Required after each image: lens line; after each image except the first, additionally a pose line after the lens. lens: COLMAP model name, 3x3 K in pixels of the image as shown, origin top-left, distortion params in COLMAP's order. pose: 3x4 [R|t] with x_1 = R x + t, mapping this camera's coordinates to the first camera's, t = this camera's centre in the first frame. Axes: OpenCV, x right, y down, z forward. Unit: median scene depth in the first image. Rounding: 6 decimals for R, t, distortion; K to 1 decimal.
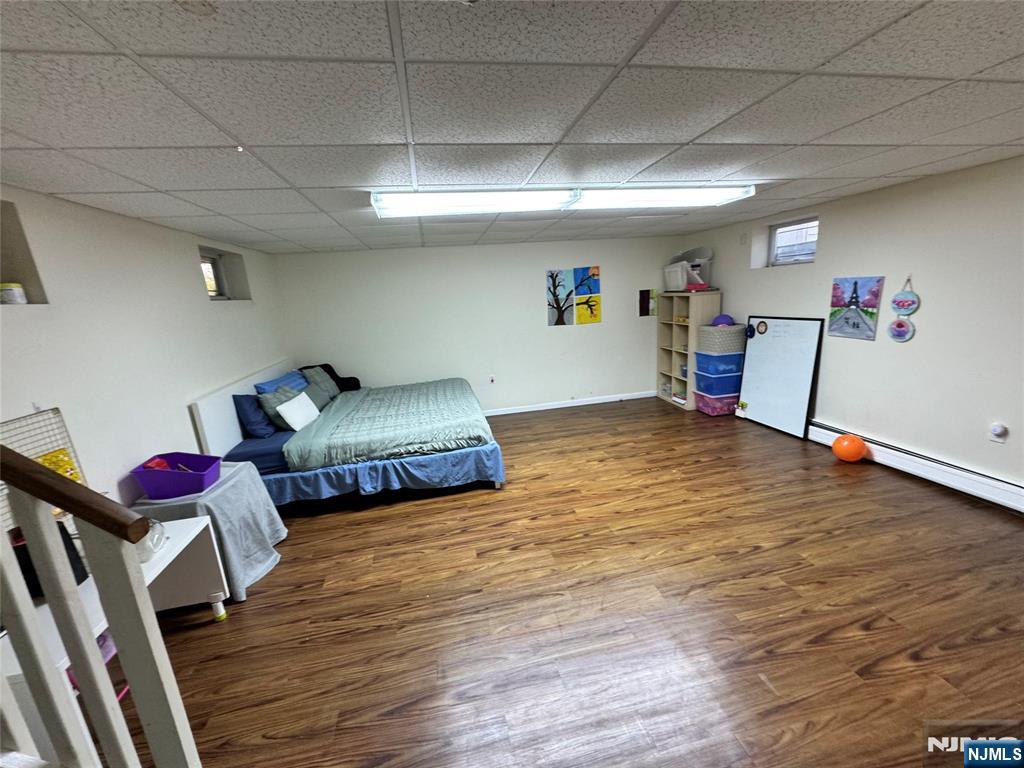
lens RADIAL K [[406.2, 0, 512.0], [0, 406.2, 385.8], [0, 0, 1]] dist [-0.001063, -0.000112]
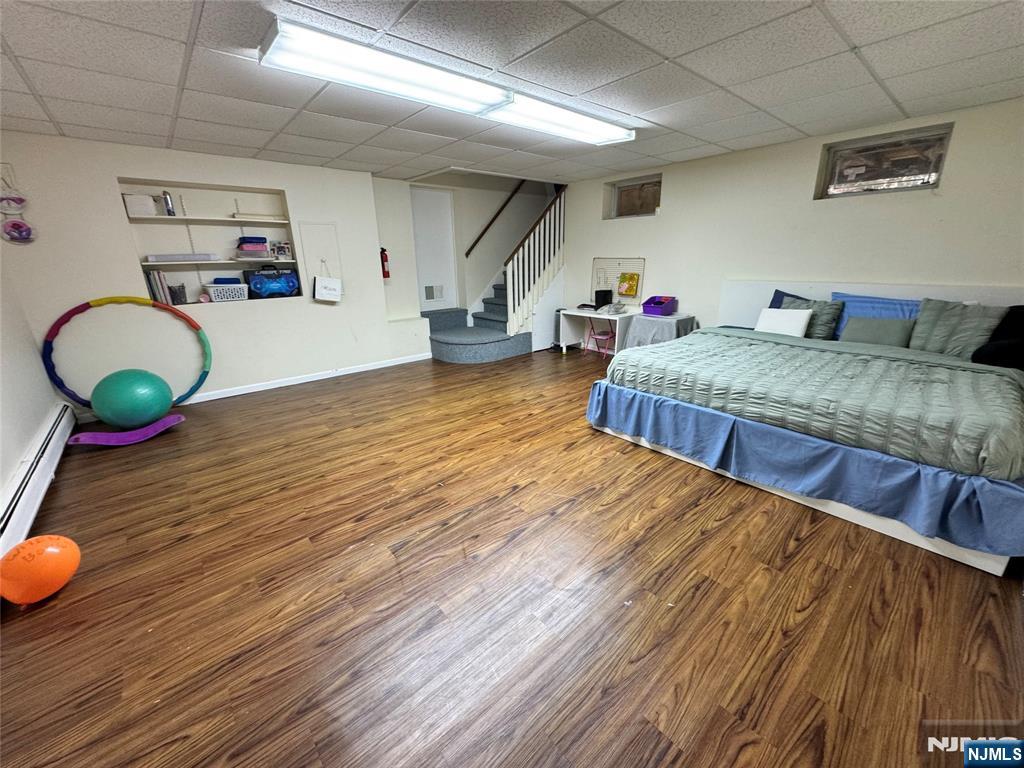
lens RADIAL K [[406.2, 0, 512.7], [0, 406.2, 383.1], [0, 0, 1]] dist [-0.001063, -0.000112]
pose [[-0.864124, 0.227711, -0.448819, 0.541943], [-0.037336, 0.860326, 0.508375, -0.310509], [0.501893, 0.456056, -0.734926, 1.611109]]
